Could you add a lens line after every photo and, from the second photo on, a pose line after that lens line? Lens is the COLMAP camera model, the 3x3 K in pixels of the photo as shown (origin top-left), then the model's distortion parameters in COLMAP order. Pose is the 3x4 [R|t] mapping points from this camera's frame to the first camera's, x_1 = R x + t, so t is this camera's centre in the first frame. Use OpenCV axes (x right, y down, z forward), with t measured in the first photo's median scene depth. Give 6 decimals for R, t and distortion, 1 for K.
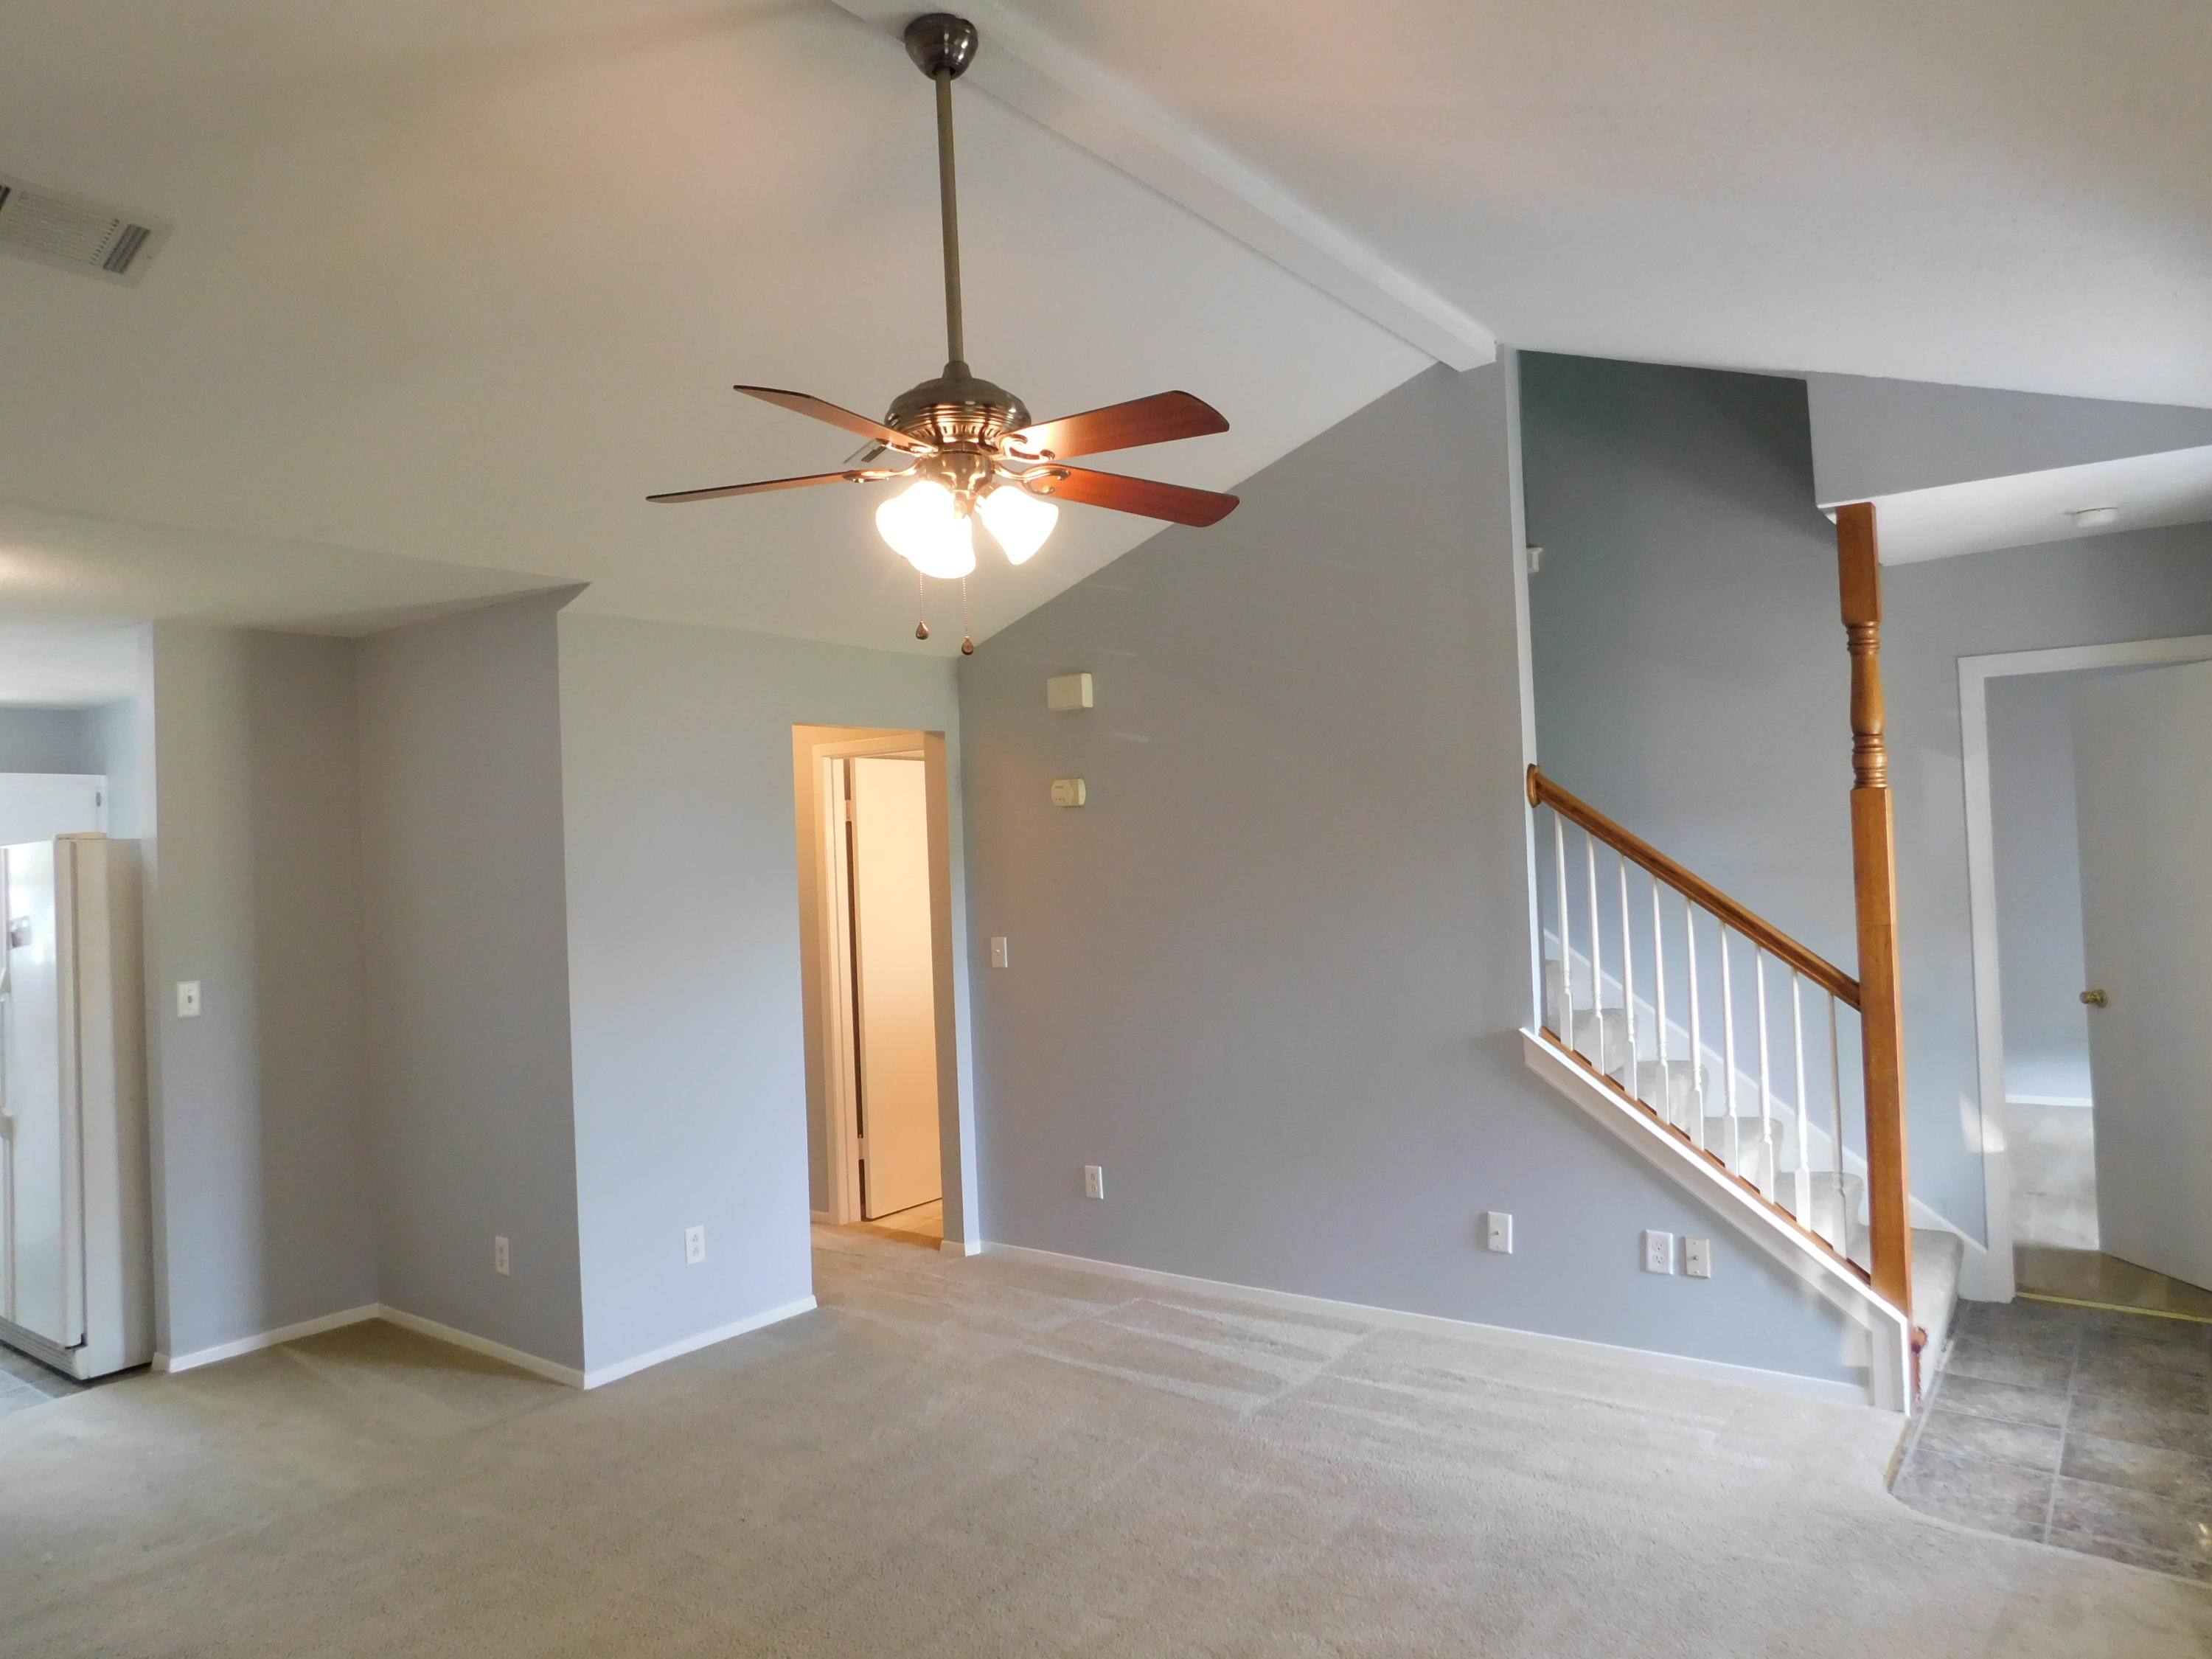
lens RADIAL K [[1458.0, 0, 1109.6], [0, 1458.0, 835.5], [0, 0, 1]] dist [-0.073805, 0.065288]
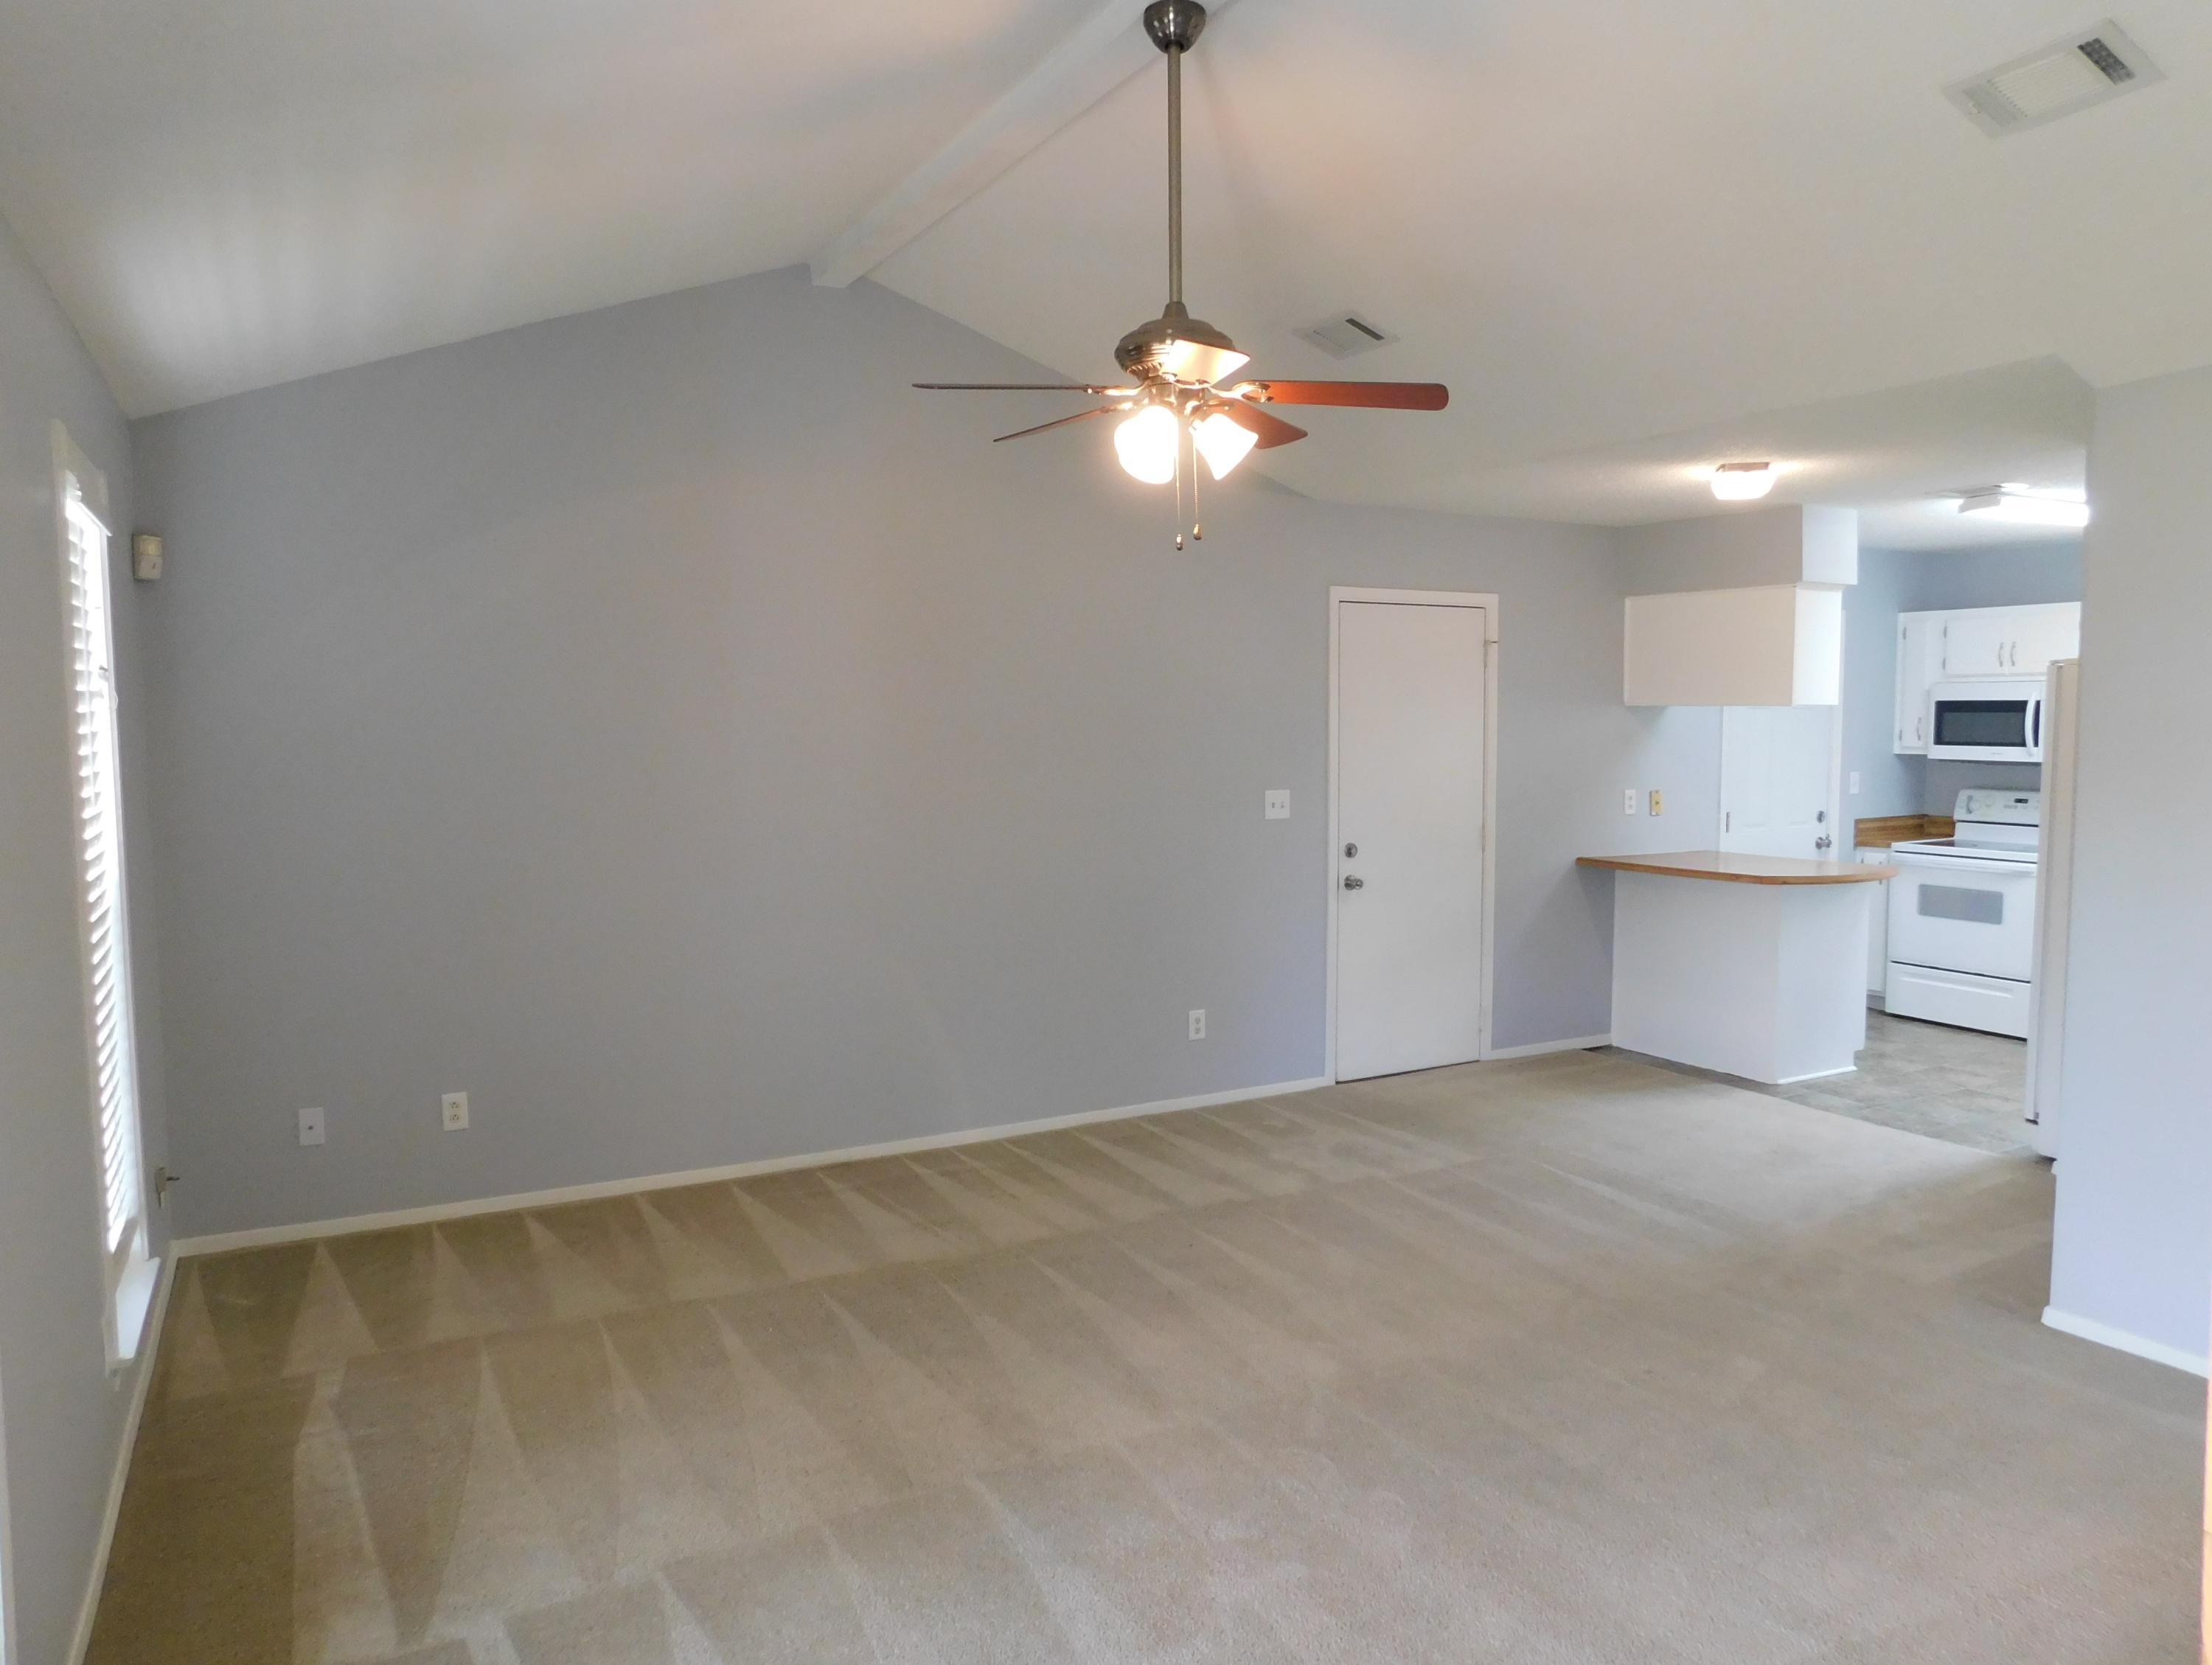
lens RADIAL K [[1458.0, 0, 1109.6], [0, 1458.0, 838.5], [0, 0, 1]] dist [-0.073805, 0.065288]
pose [[-0.418801, 0.110919, -0.901278, 0.557189], [0.032529, 0.993708, 0.107178, -0.008821], [0.907495, 0.015569, -0.419774, 0.784731]]
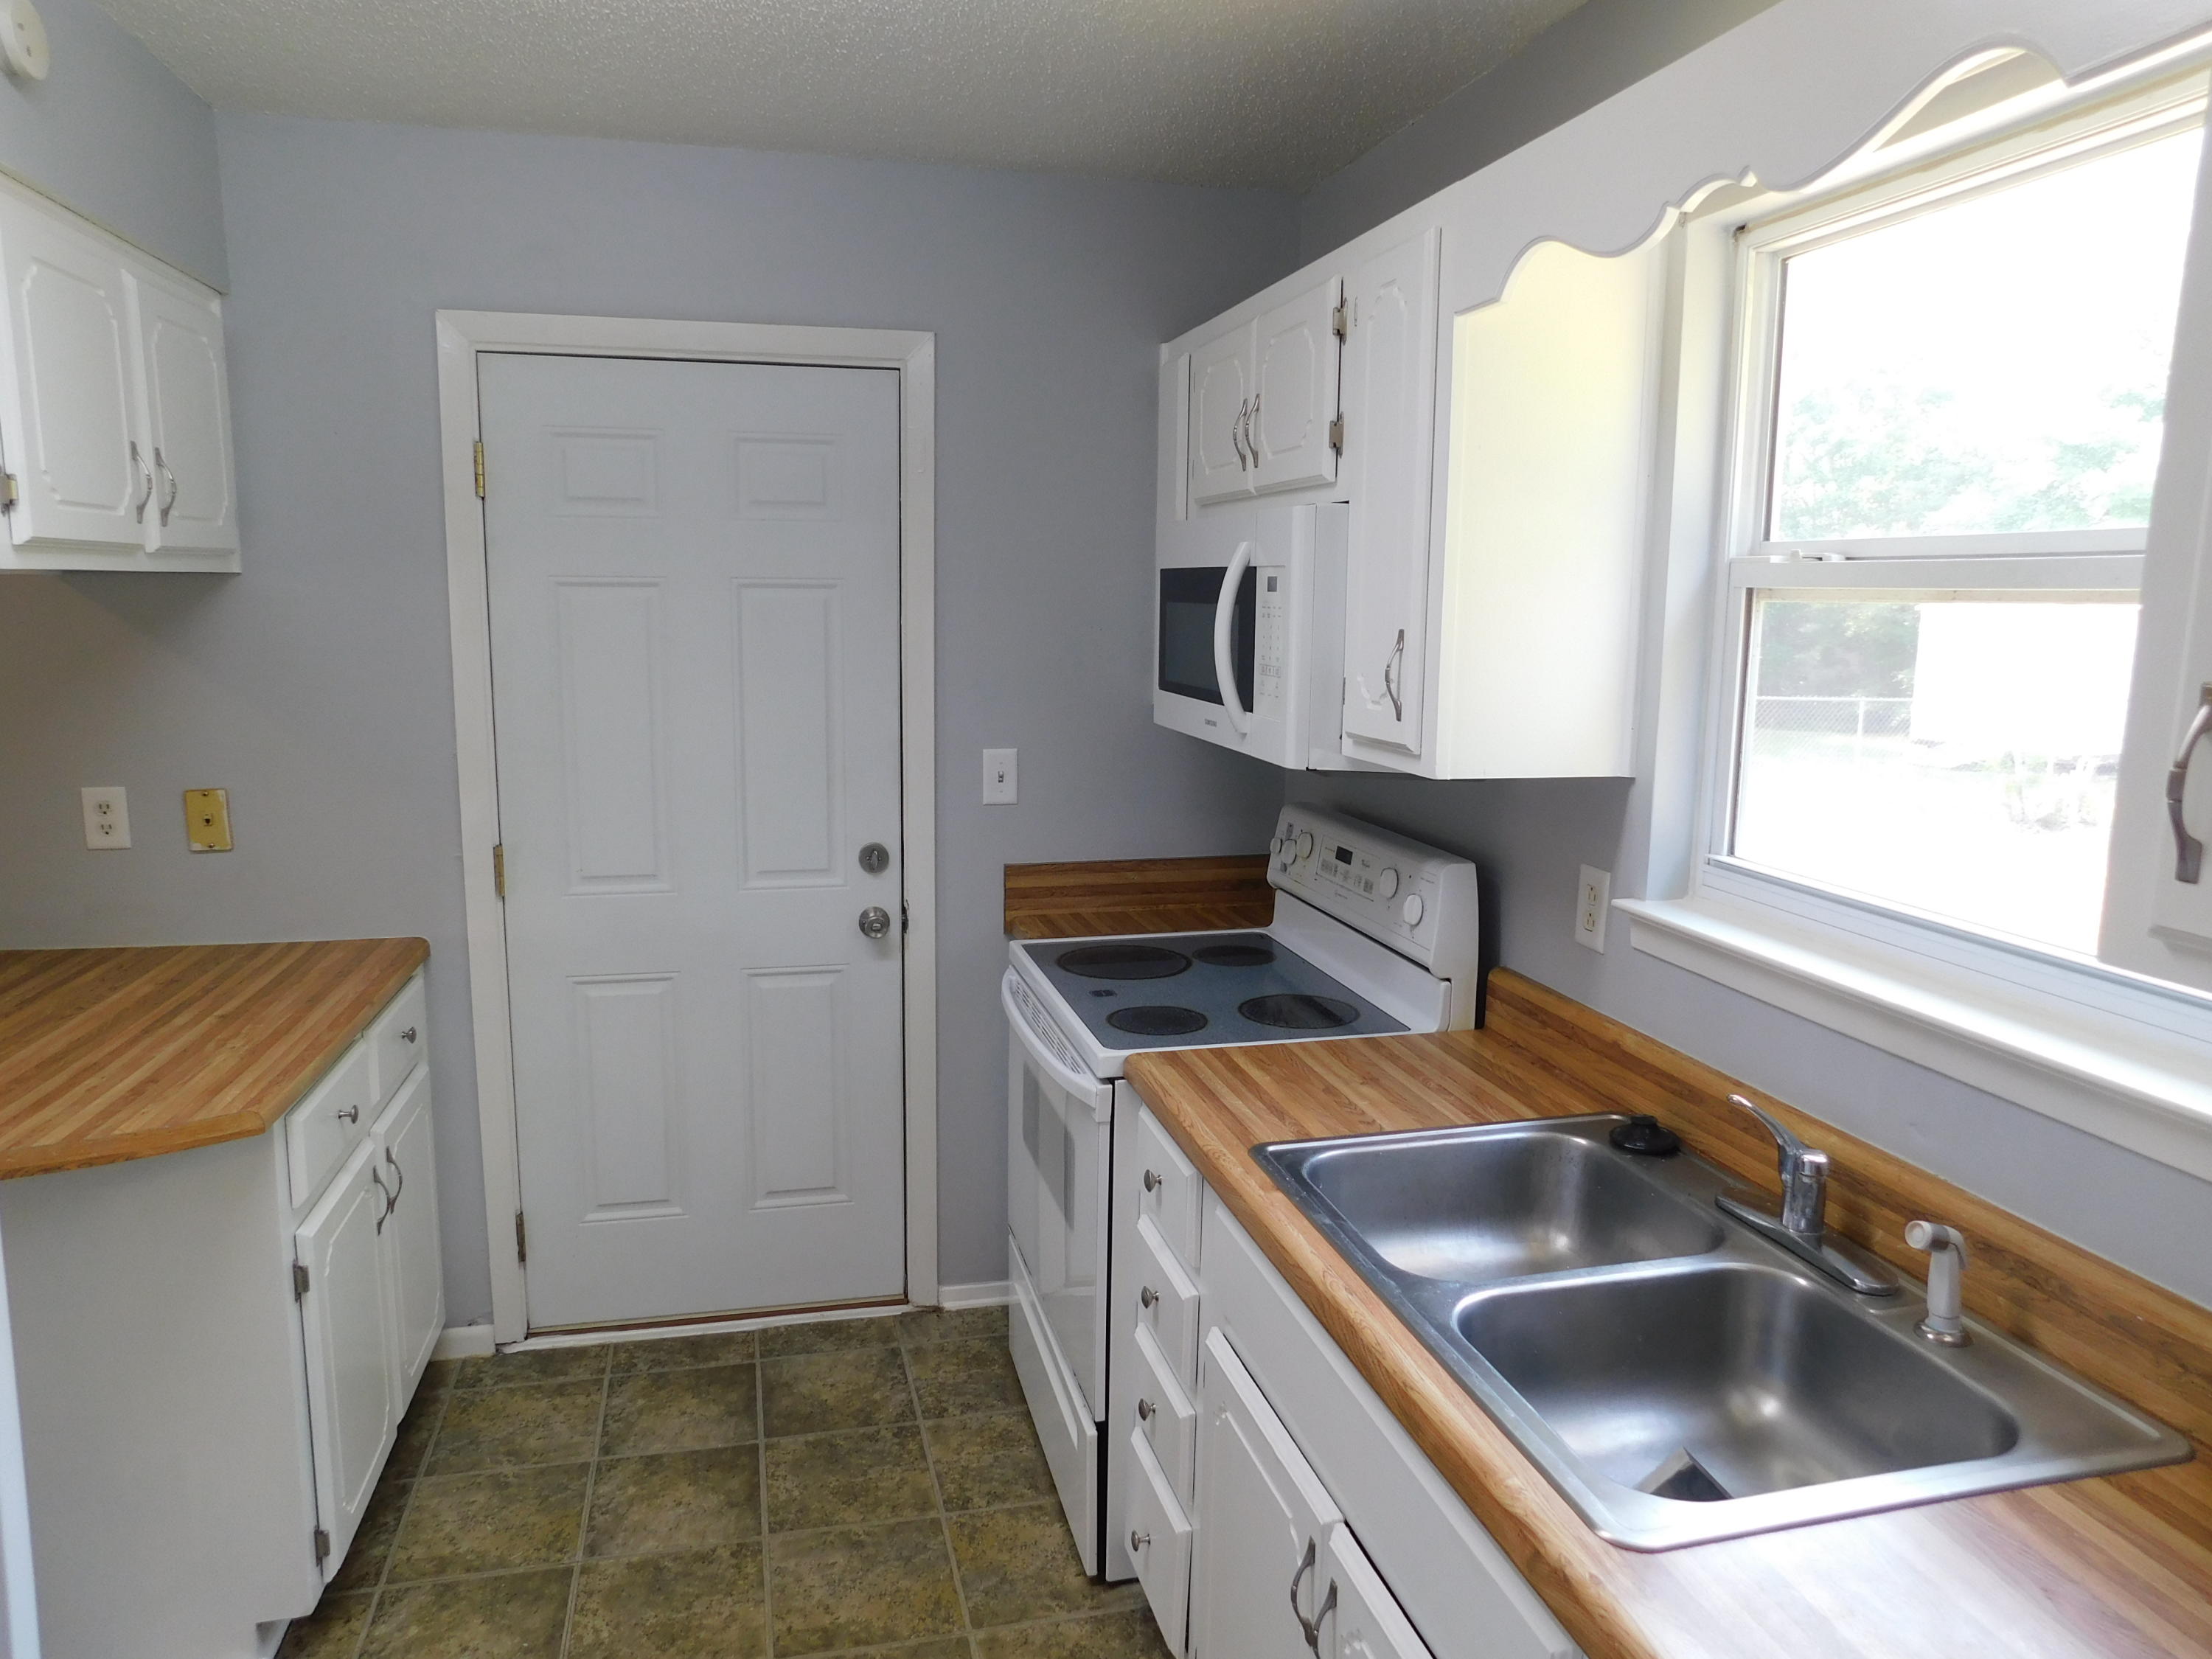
lens RADIAL K [[1458.0, 0, 1109.6], [0, 1458.0, 835.5], [0, 0, 1]] dist [-0.073805, 0.065288]
pose [[-0.642797, 0.150786, -0.751049, -0.846609], [0.021834, 0.983644, 0.178796, 0.041754], [0.765725, 0.098531, -0.635576, 1.345485]]
